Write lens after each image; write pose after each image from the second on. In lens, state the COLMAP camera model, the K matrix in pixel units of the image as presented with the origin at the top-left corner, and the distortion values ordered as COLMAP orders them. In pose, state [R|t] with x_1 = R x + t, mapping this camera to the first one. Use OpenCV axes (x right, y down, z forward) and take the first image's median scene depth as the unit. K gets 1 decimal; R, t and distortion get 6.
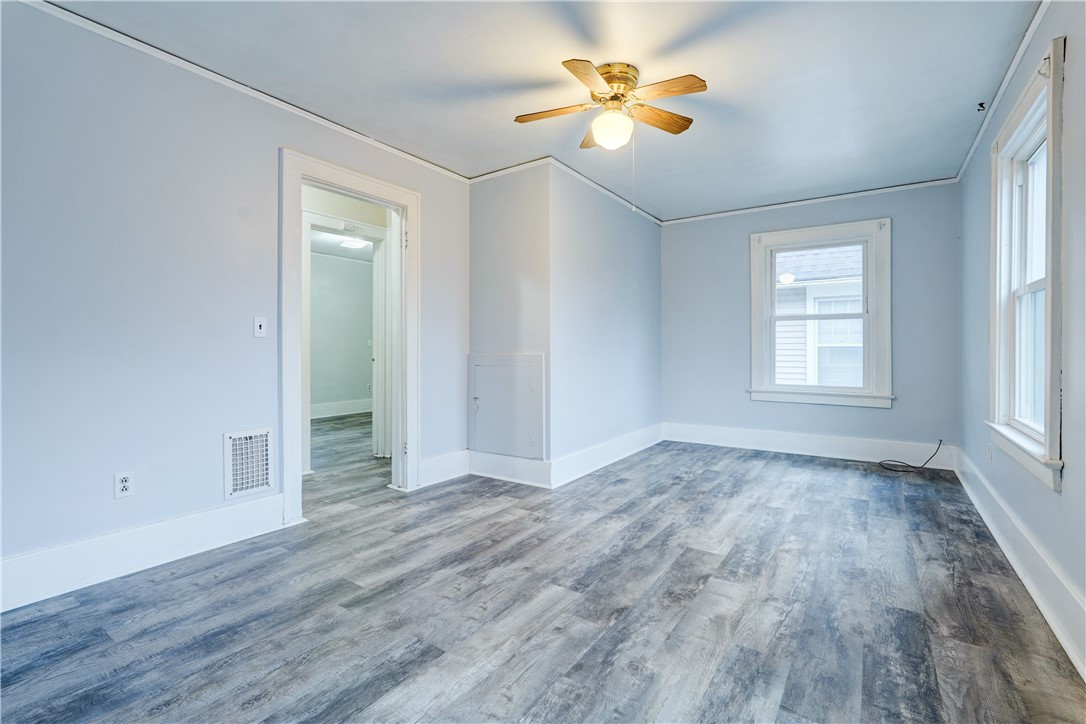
lens RADIAL K [[499.5, 0, 546.5], [0, 499.5, 353.4], [0, 0, 1]] dist [-0.002237, 0.010690]
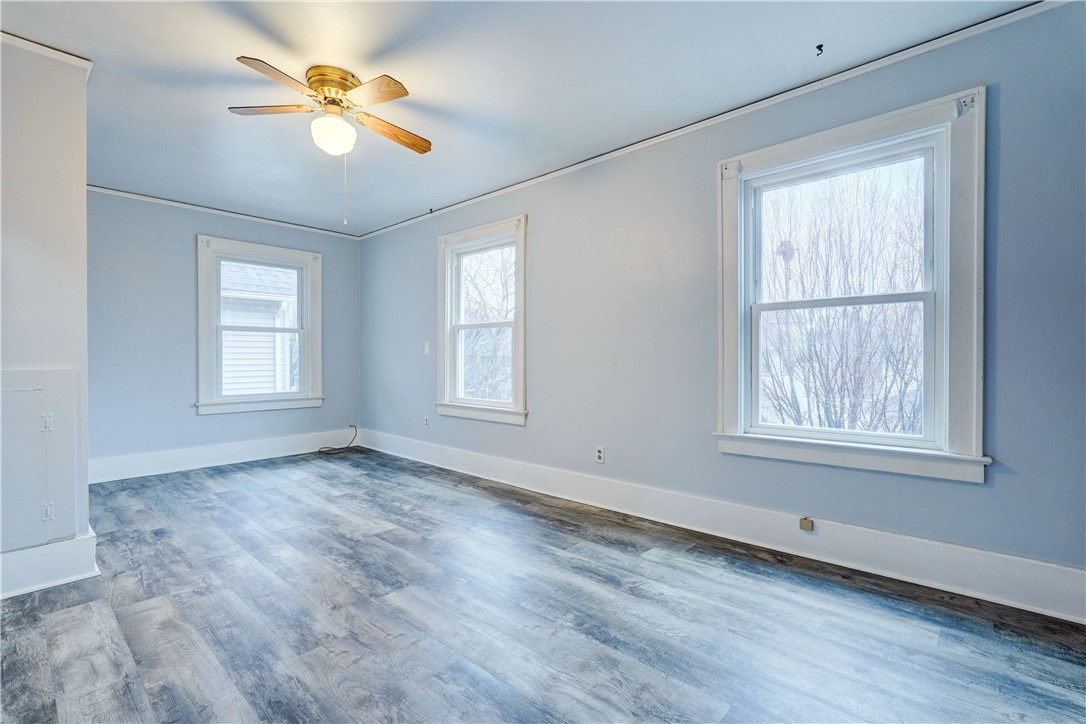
lens RADIAL K [[499.5, 0, 546.5], [0, 499.5, 353.4], [0, 0, 1]] dist [-0.002237, 0.010690]
pose [[0.118717, 0.009538, 0.992882, -0.717613], [0.006194, 0.999927, -0.010347, -0.008962], [-0.992909, 0.007378, 0.118649, 0.419964]]
